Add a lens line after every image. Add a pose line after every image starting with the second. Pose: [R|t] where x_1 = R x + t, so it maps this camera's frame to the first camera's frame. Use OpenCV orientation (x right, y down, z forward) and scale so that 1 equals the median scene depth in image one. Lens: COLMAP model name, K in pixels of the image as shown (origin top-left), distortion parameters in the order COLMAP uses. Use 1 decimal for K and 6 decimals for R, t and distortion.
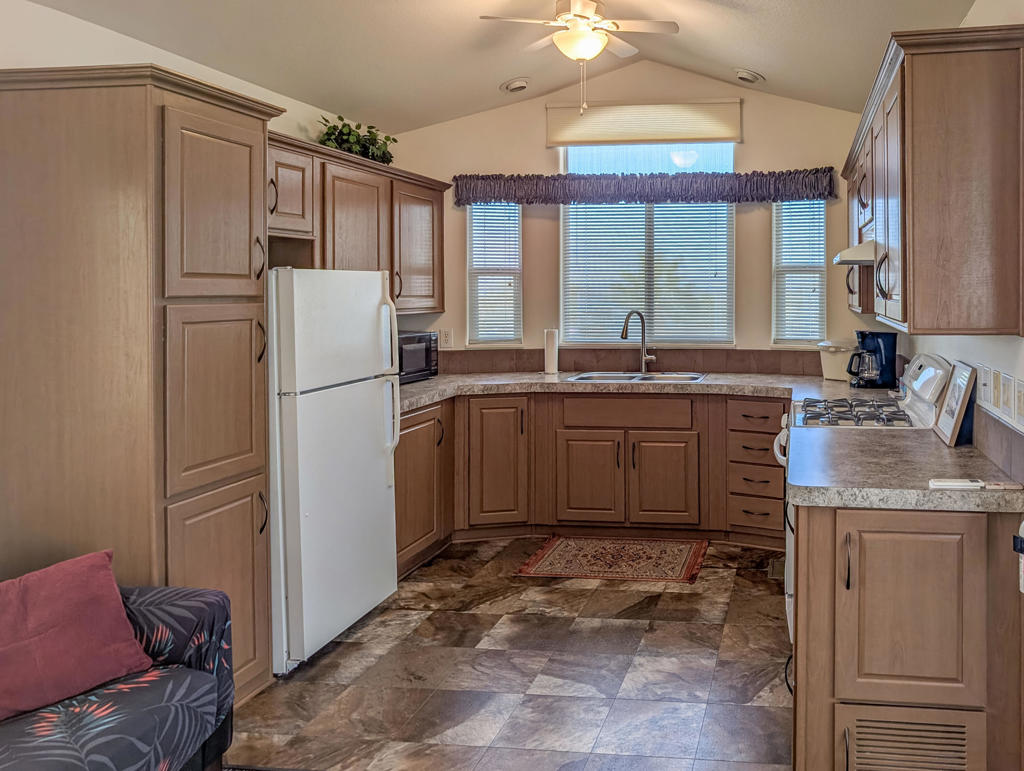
lens RADIAL K [[820.0, 0, 512.0], [0, 820.0, 385.5], [0, 0, 1]] dist [-0.008811, -0.006458]
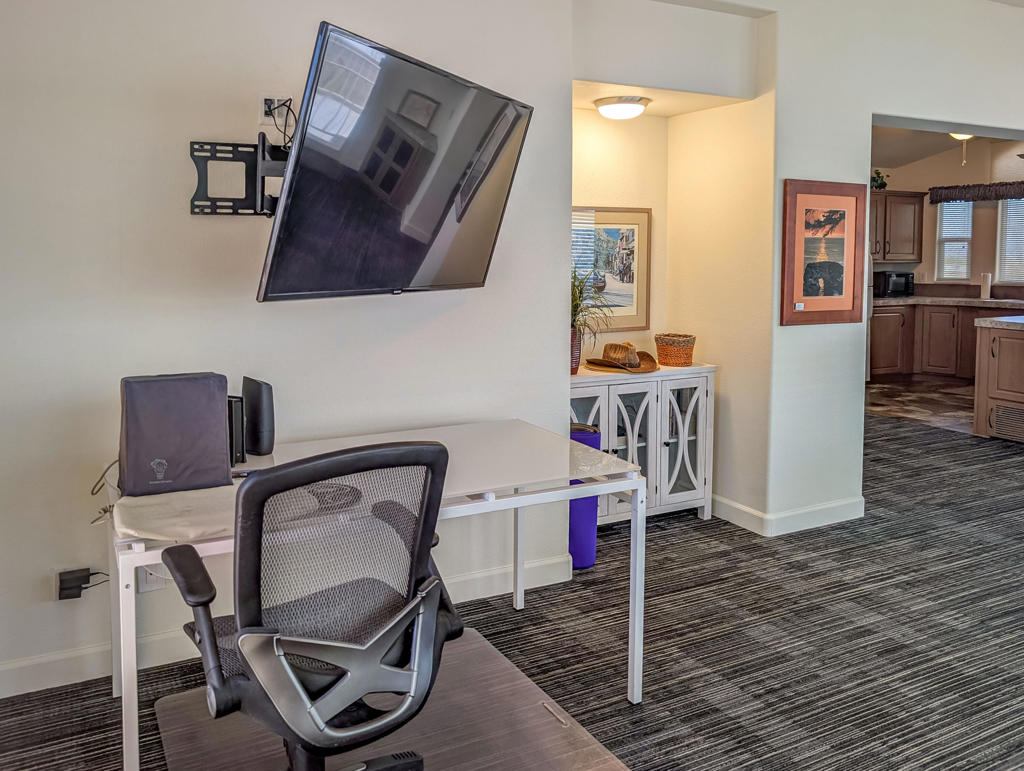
lens RADIAL K [[820.0, 0, 512.0], [0, 820.0, 385.5], [0, 0, 1]] dist [-0.008811, -0.006458]
pose [[0.751395, 0.103113, -0.651746, 0.451663], [-0.076092, 0.994666, 0.069640, 0.125465], [0.655450, -0.002735, 0.755233, -0.975102]]
